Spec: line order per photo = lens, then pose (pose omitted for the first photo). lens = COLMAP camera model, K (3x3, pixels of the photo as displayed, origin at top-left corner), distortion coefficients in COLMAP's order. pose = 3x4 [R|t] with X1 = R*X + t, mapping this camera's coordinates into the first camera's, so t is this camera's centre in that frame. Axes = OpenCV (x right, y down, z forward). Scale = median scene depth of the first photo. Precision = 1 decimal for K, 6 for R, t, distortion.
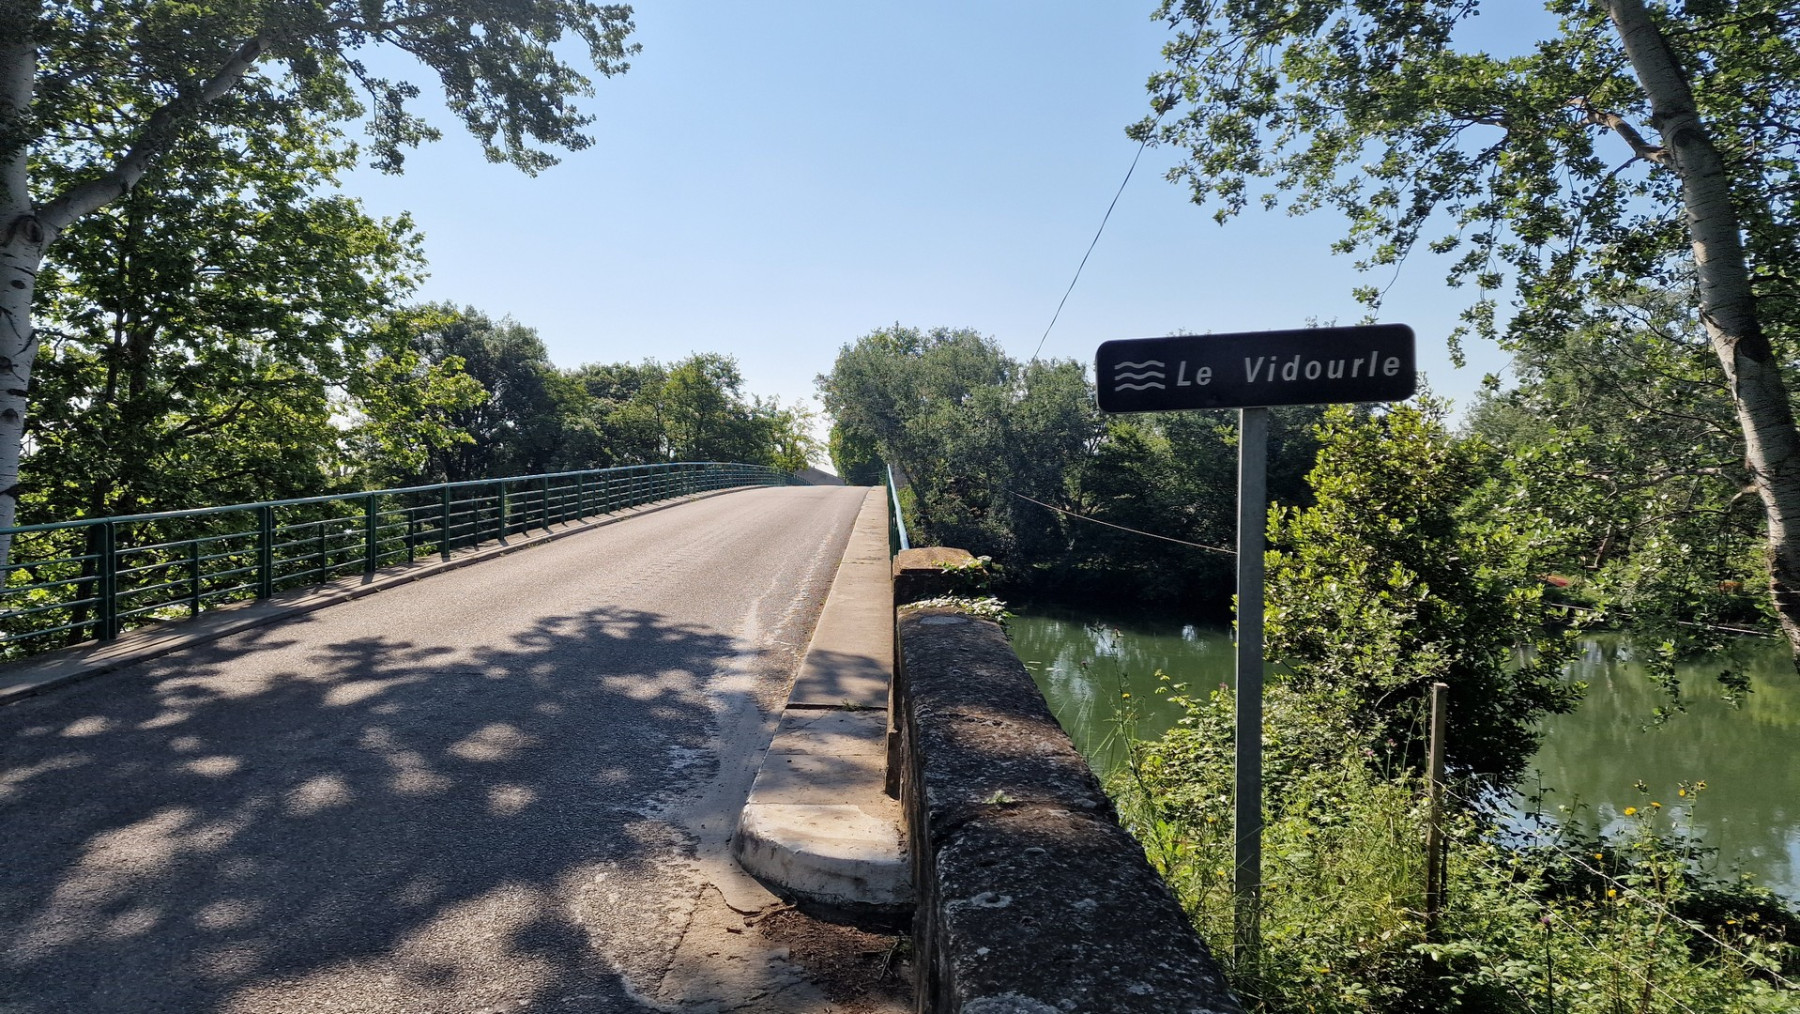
lens RADIAL K [[1217.3, 0, 898.8], [0, 1217.3, 490.8], [0, 0, 1]] dist [0.069513, -0.005067]
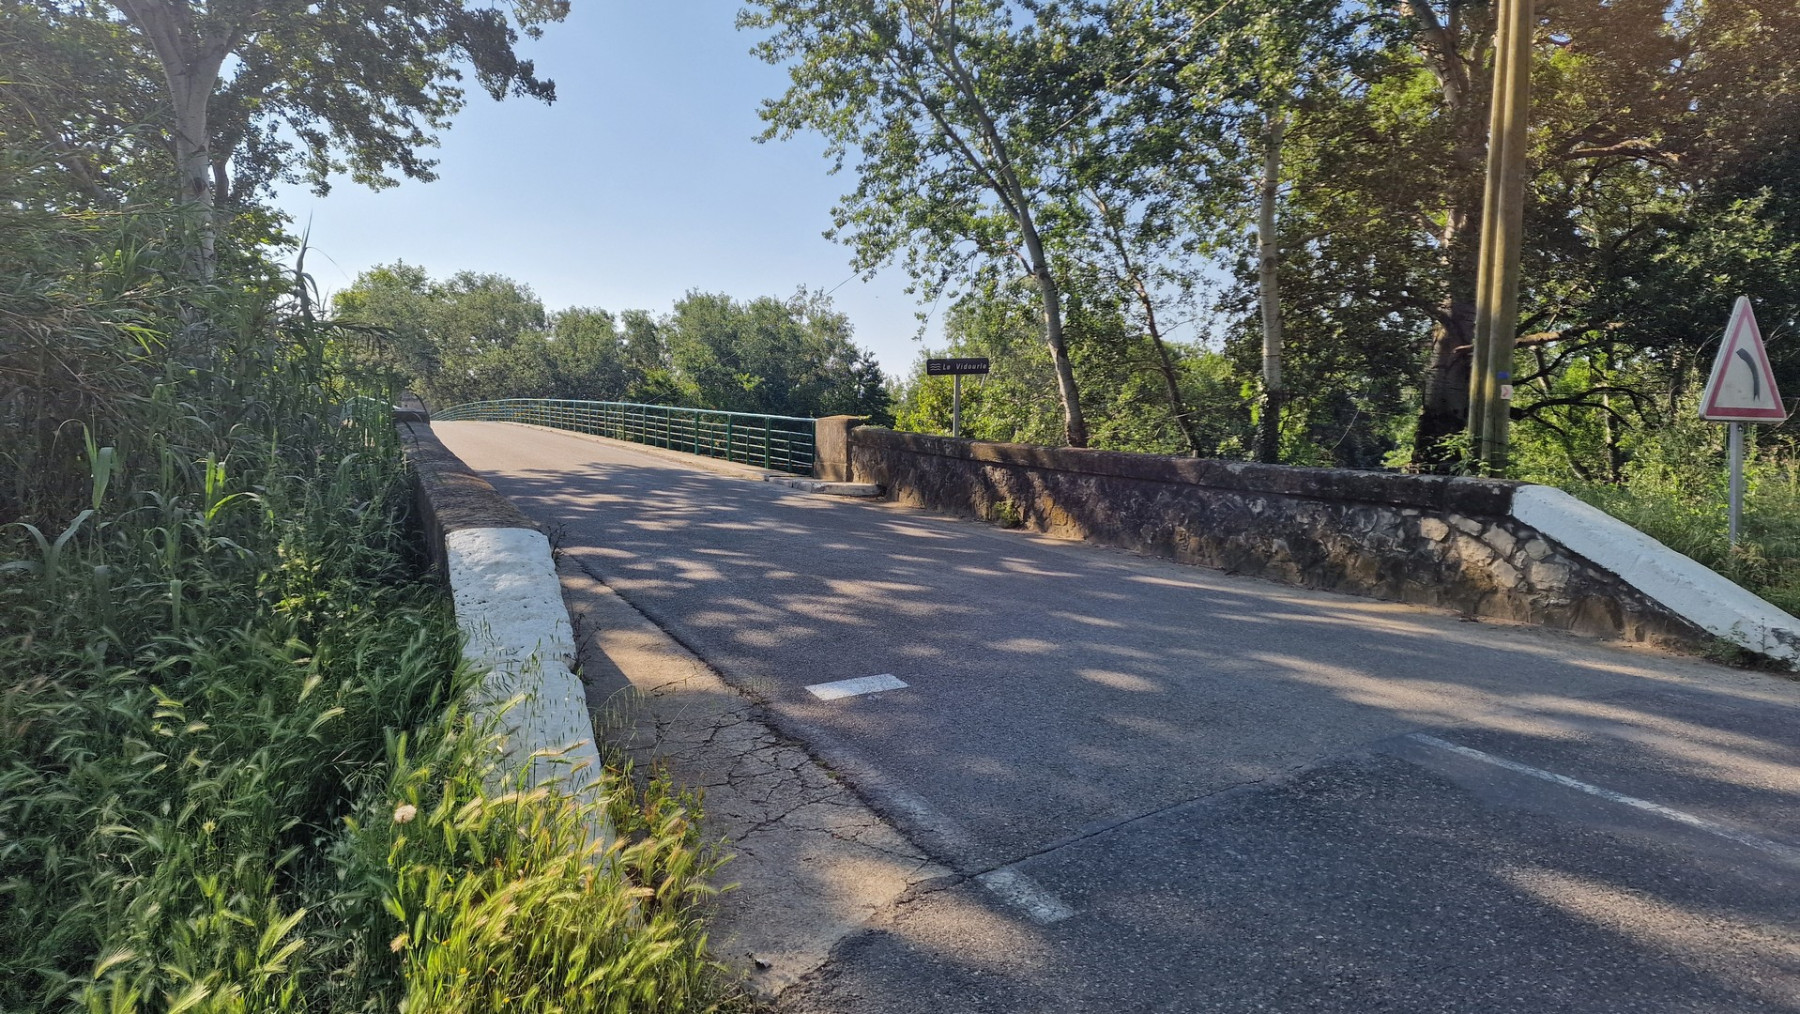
lens RADIAL K [[1217.3, 0, 895.3], [0, 1217.3, 512.1], [0, 0, 1]] dist [0.069513, -0.005067]
pose [[0.910732, -0.027915, 0.412053, -0.530057], [0.002180, 0.998024, 0.062794, 0.046372], [-0.412992, -0.056290, 0.908994, -0.901298]]
